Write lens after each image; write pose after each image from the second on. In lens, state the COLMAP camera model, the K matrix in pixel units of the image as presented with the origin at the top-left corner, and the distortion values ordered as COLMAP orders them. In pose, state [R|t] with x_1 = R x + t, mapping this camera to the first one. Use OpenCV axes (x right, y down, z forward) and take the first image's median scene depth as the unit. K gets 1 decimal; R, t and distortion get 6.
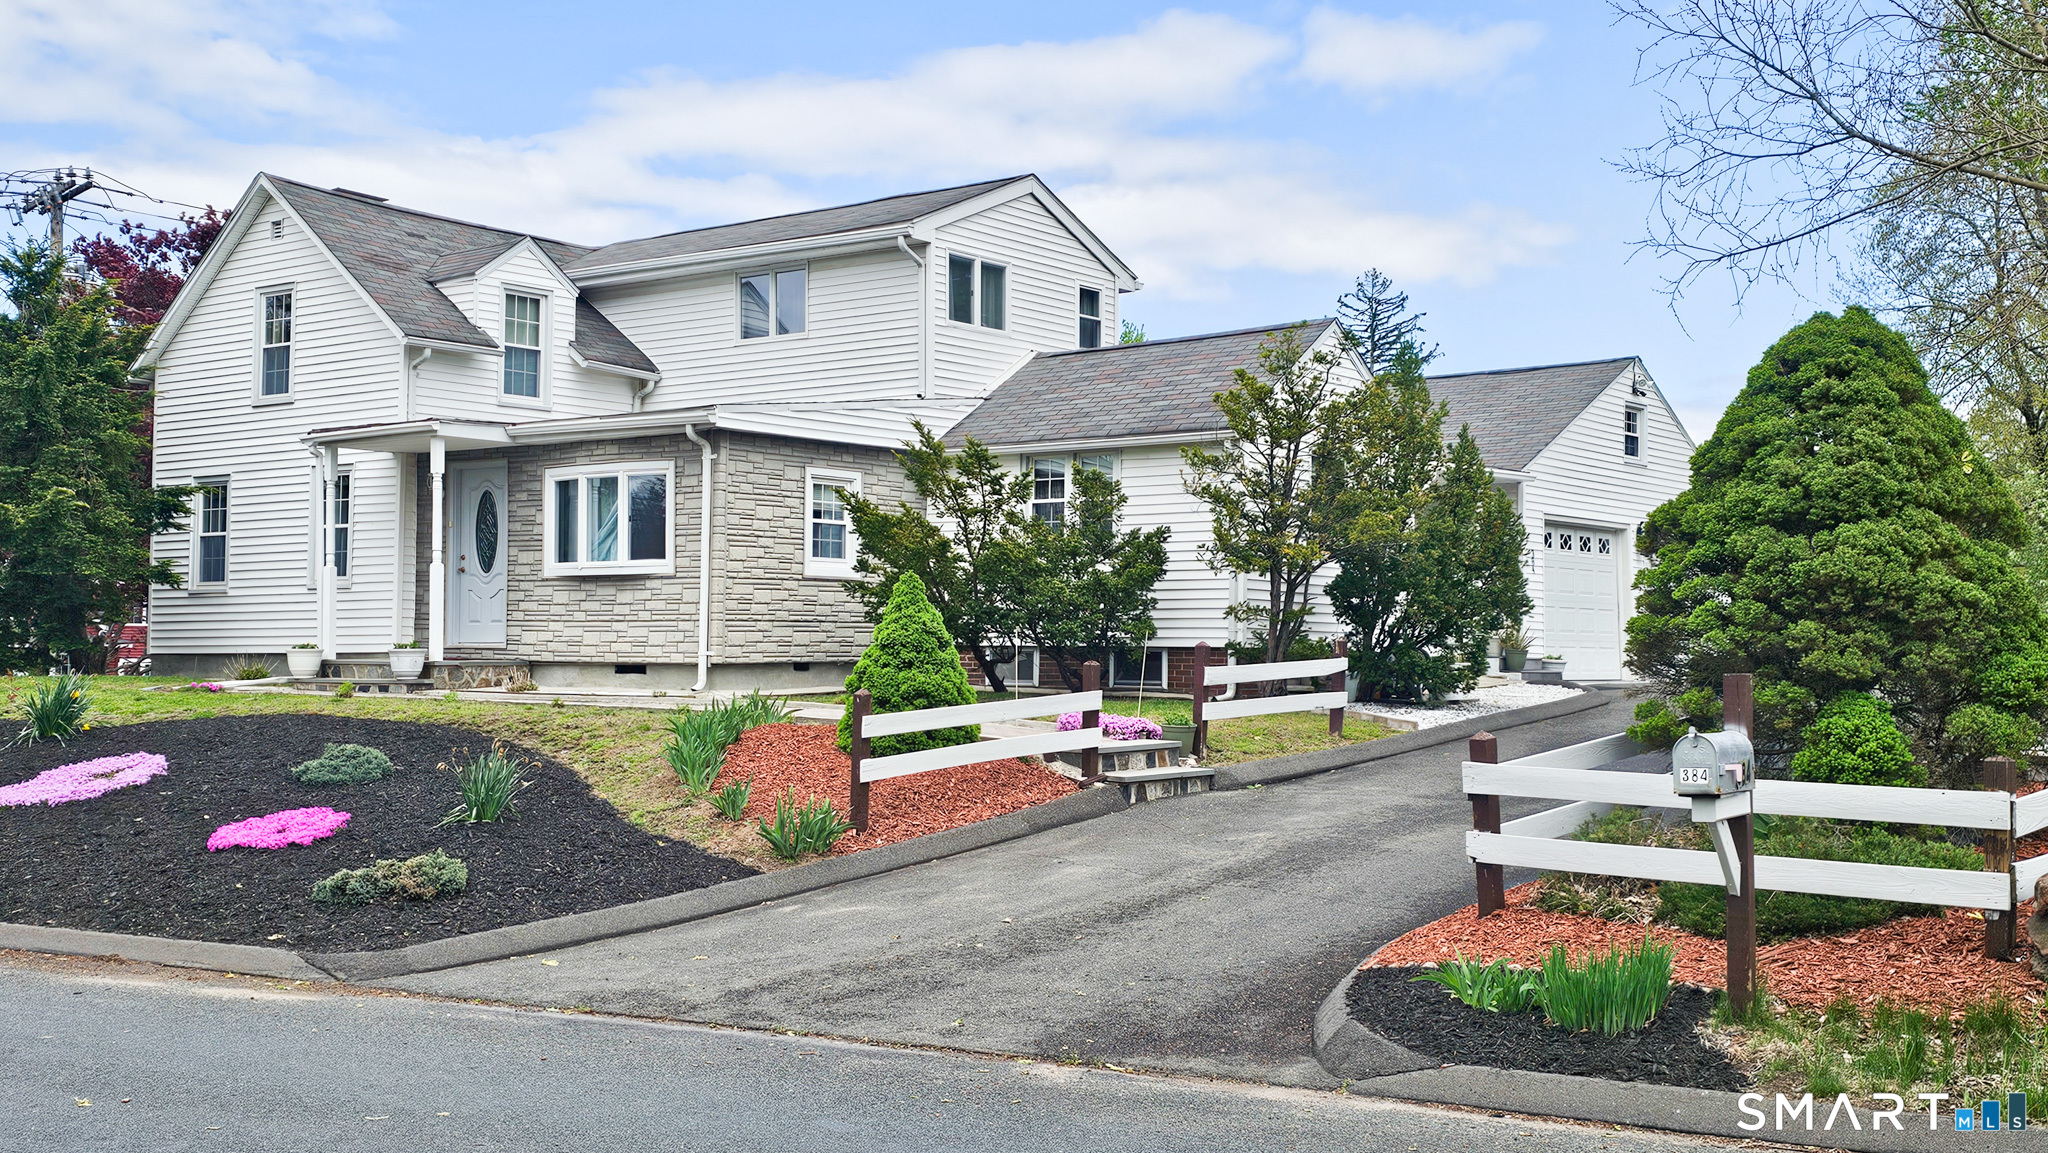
lens RADIAL K [[2194.3, 0, 1040.0], [0, 2194.3, 557.0], [0, 0, 1]] dist [0.070370, 0.000000]
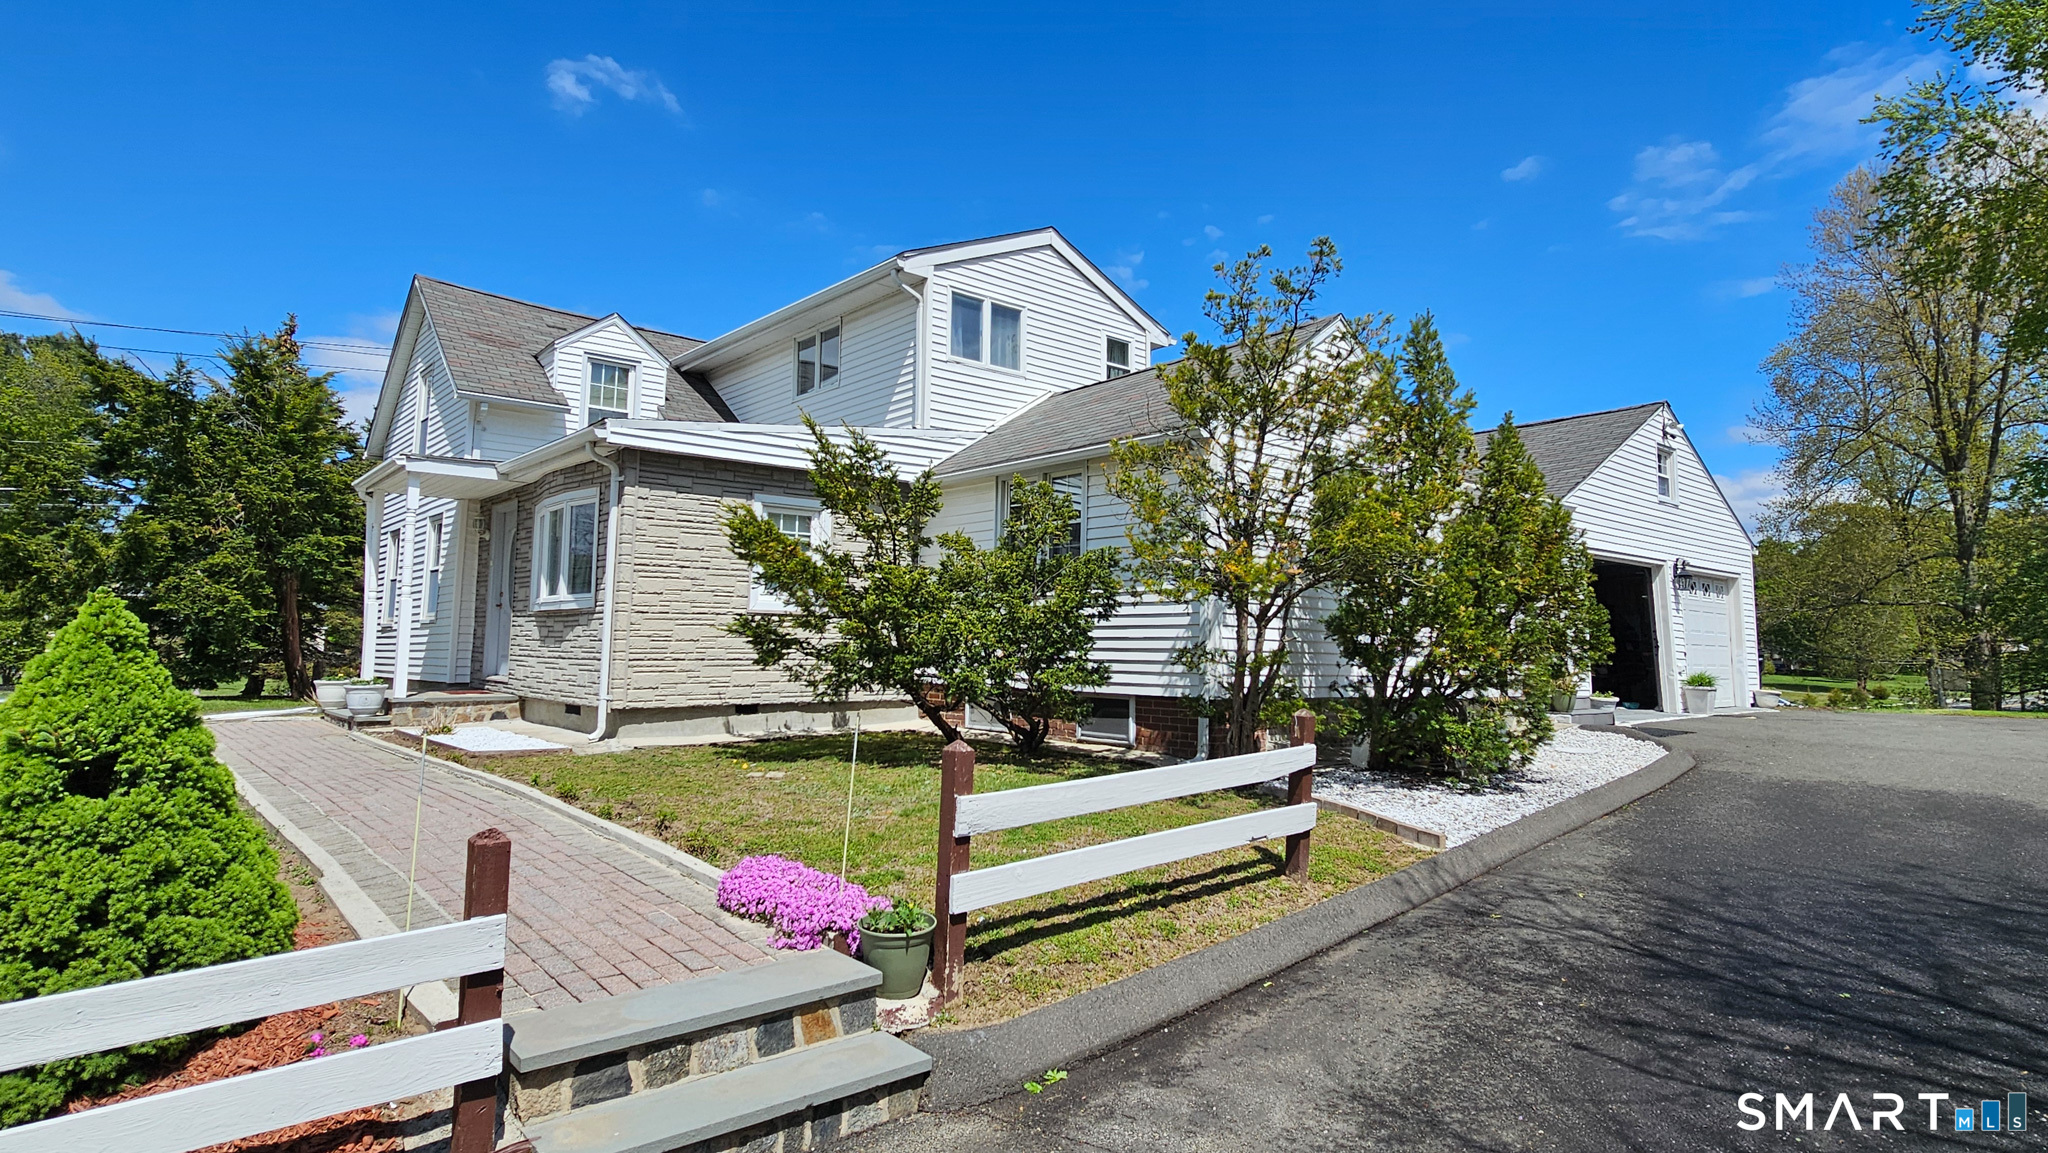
lens RADIAL K [[1083.0, 0, 1037.5], [0, 1083.0, 543.7], [0, 0, 1]] dist [0.007554, -0.005468]
pose [[0.979760, -0.014838, -0.199626, 0.104204], [0.003831, 0.998456, -0.055408, 0.006402], [0.200140, 0.053522, 0.978304, 0.577617]]
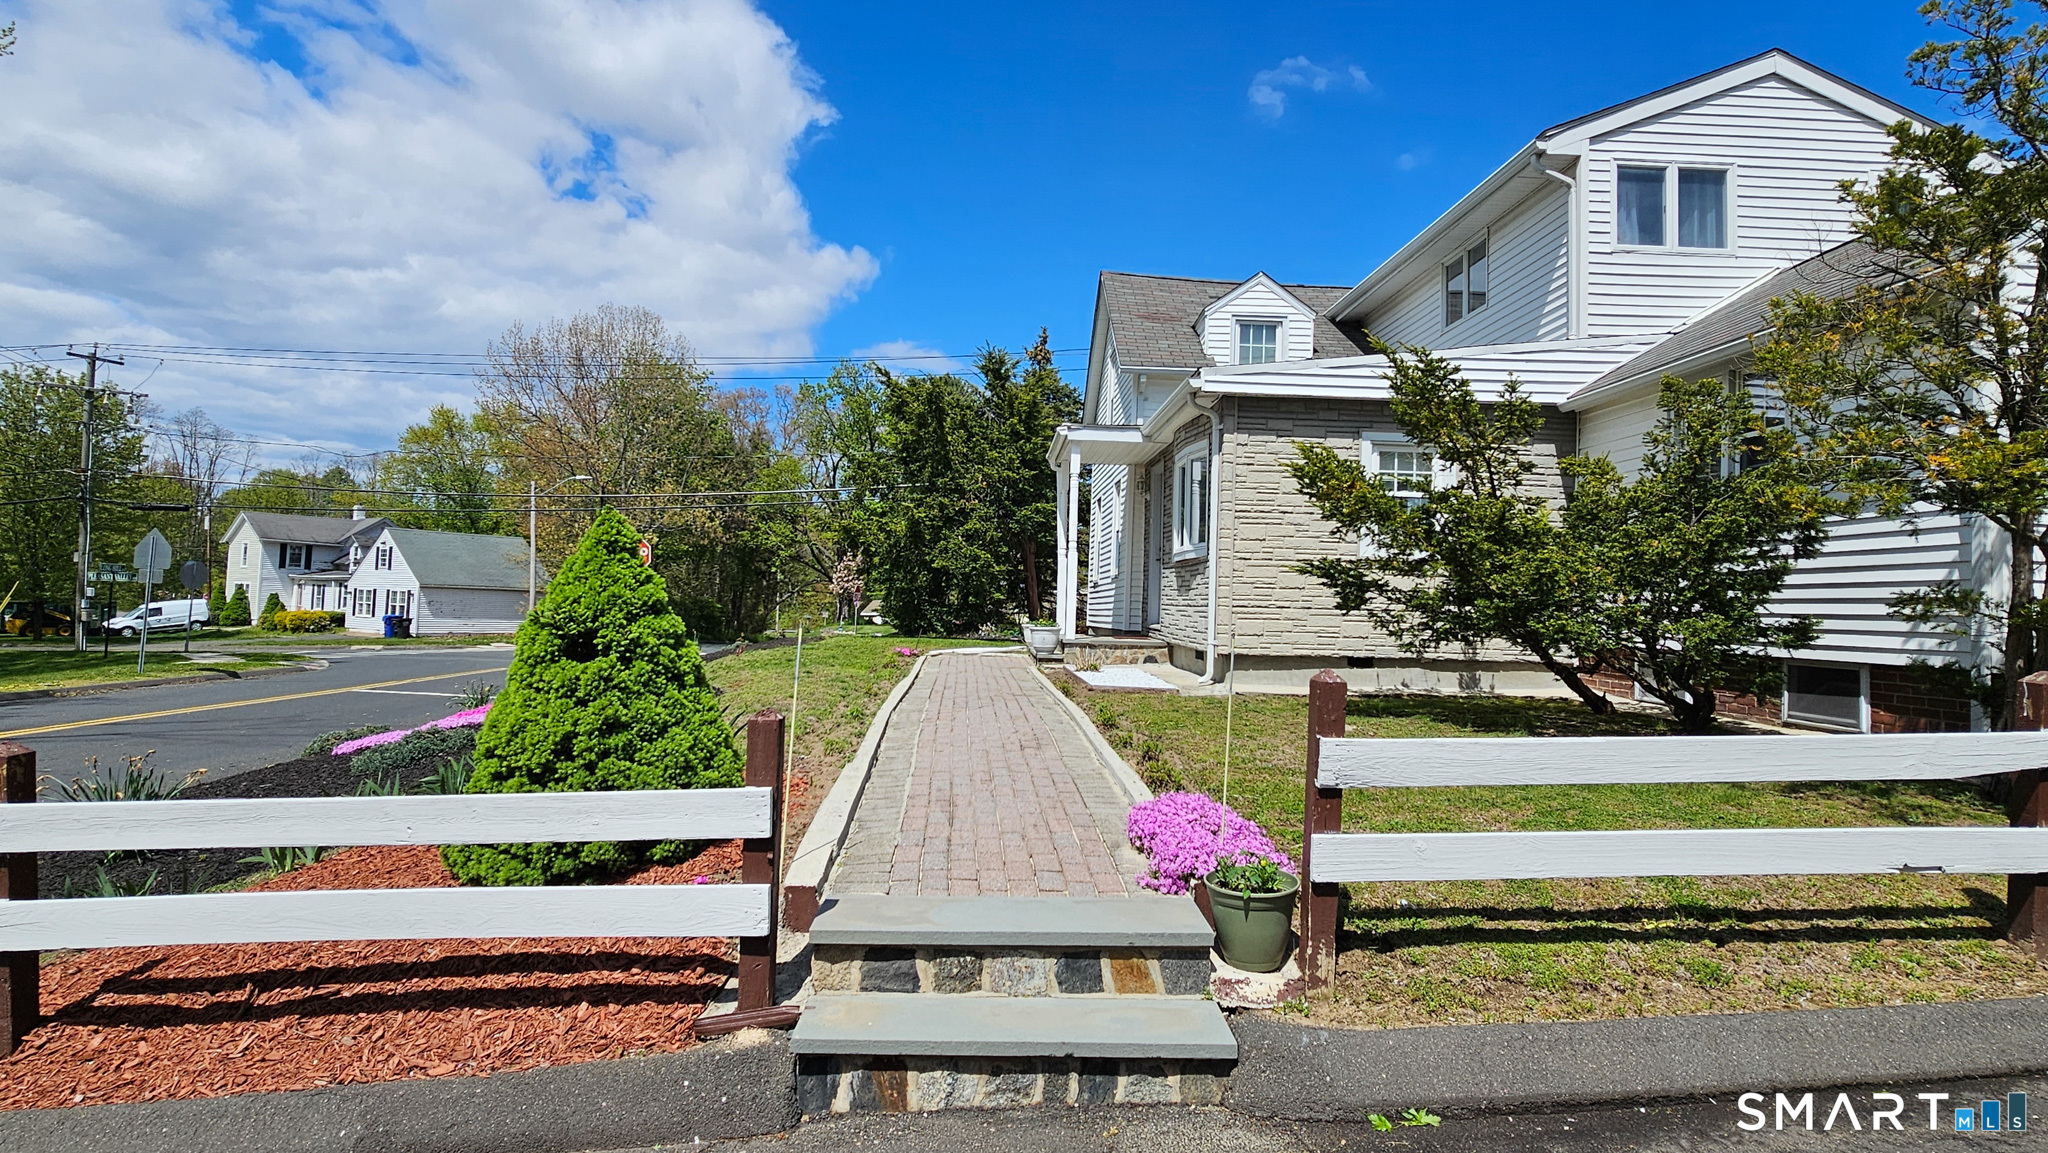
lens RADIAL K [[1083.0, 0, 1018.2], [0, 1083.0, 547.1], [0, 0, 1]] dist [0.007554, -0.005468]
pose [[0.631498, -0.027895, -0.774876, 0.139772], [0.007628, 0.999528, -0.029765, 0.016419], [0.775340, 0.012886, 0.631412, 0.628253]]
